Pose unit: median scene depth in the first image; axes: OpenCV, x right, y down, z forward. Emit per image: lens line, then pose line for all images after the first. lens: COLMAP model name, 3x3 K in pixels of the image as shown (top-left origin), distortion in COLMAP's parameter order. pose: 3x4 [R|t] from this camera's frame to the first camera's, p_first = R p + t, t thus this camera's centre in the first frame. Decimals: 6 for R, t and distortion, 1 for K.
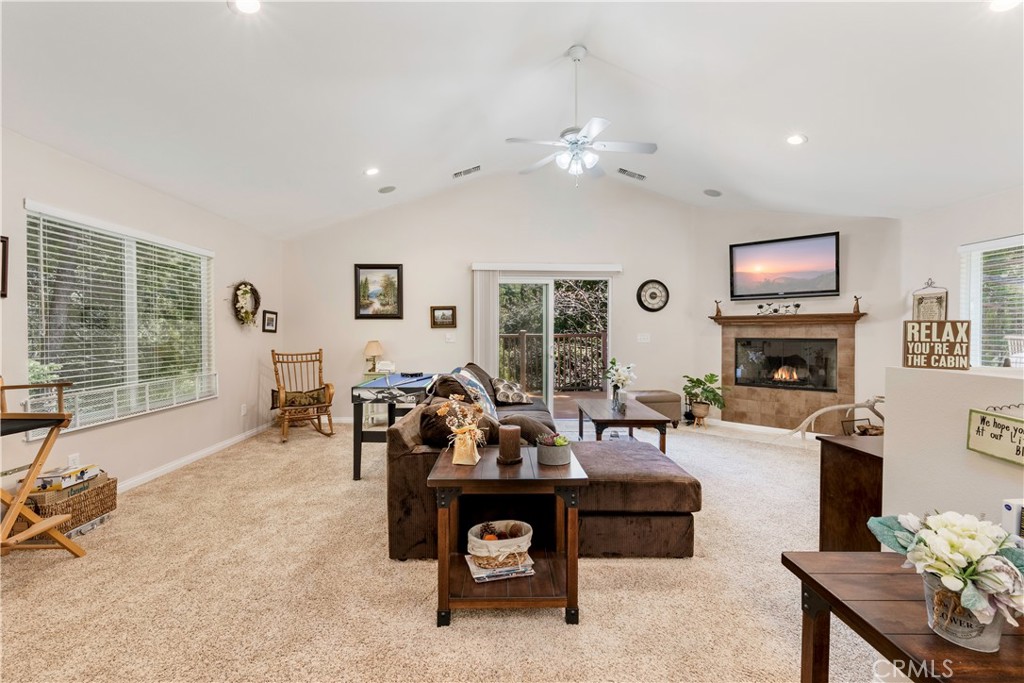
lens RADIAL K [[444.9, 0, 512.0], [0, 444.9, 341.5], [0, 0, 1]] dist [0.000182, 0.000015]
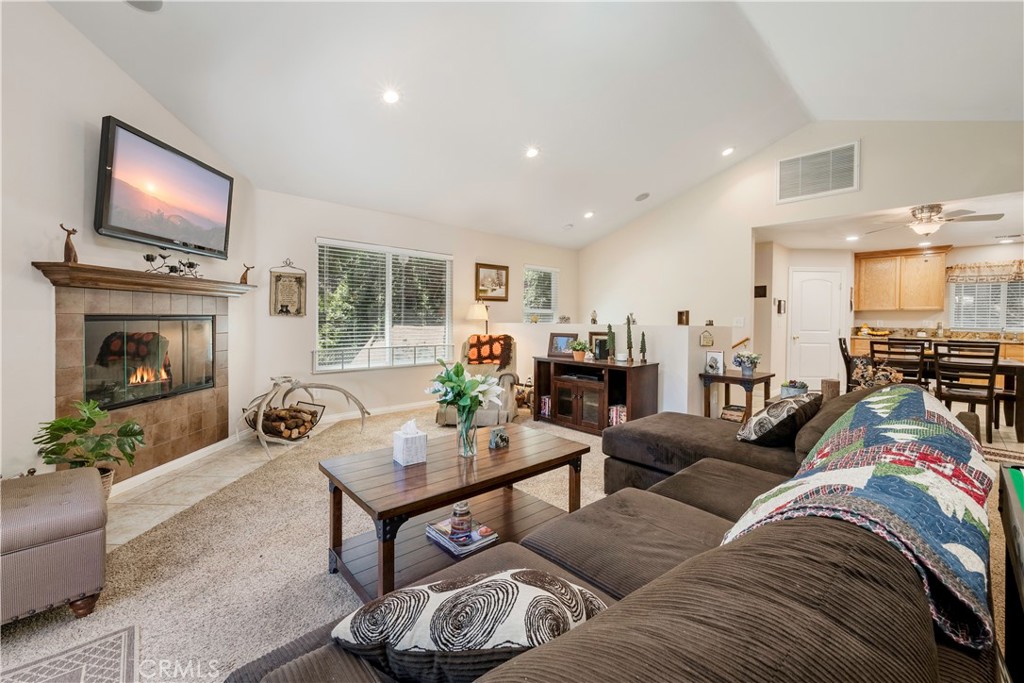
lens RADIAL K [[411.1, 0, 512.0], [0, 411.1, 341.5], [0, 0, 1]] dist [-0.001298, -0.000130]
pose [[-0.655026, -0.056681, 0.753477, -0.130197], [-0.003809, 0.997418, 0.071720, -0.012829], [-0.755597, 0.044108, -0.653550, 0.998372]]
